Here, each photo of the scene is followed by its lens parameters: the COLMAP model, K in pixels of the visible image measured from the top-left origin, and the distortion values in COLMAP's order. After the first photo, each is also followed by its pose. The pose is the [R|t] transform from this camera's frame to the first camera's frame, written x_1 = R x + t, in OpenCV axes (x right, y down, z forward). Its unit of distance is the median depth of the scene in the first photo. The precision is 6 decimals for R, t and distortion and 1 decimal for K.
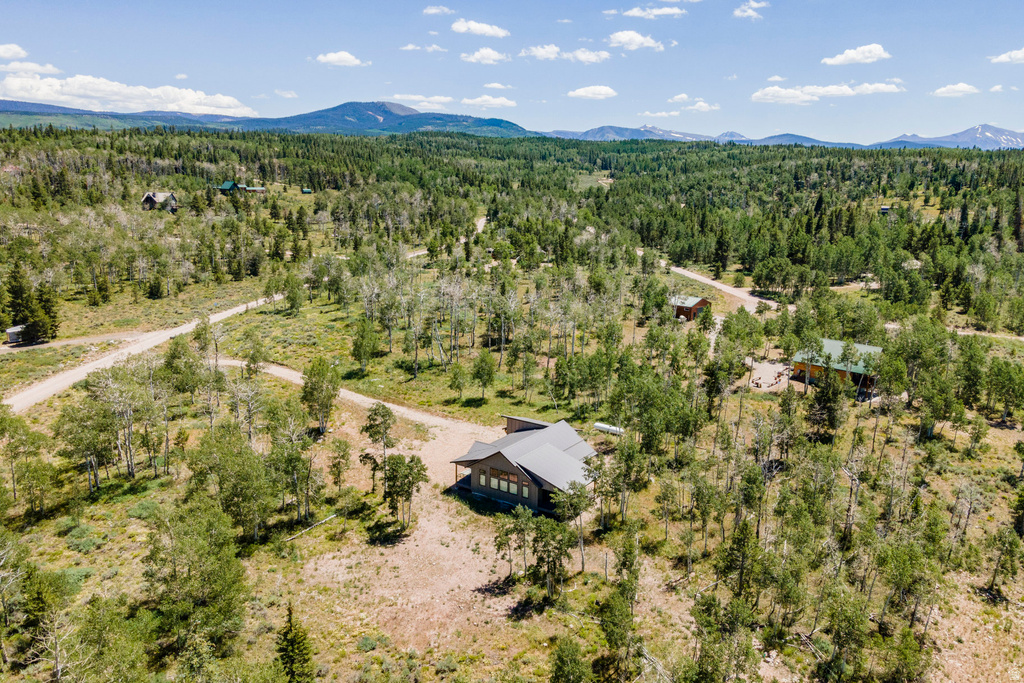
lens RADIAL K [[764.0, 0, 512.6], [0, 764.0, 341.9], [0, 0, 1]] dist [-0.001908, -0.000817]
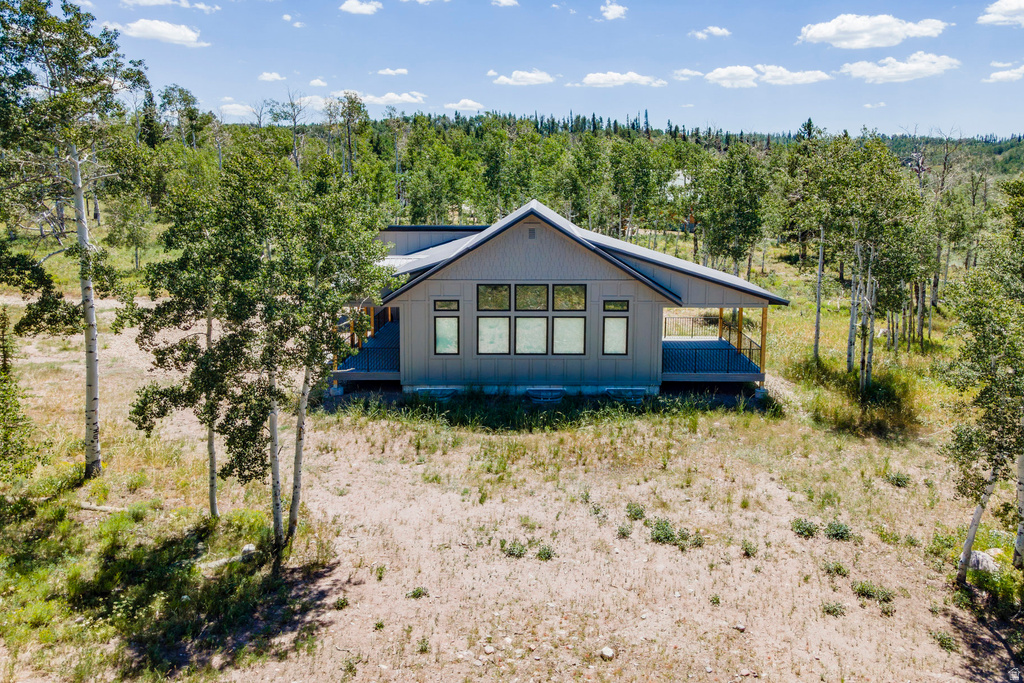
lens RADIAL K [[764.0, 0, 511.7], [0, 764.0, 340.5], [0, 0, 1]] dist [-0.001908, -0.000817]
pose [[0.797201, -0.094733, 0.596235, -0.206269], [0.117700, 0.993049, 0.000409, 0.194952], [-0.592129, 0.069851, 0.802810, 0.784145]]
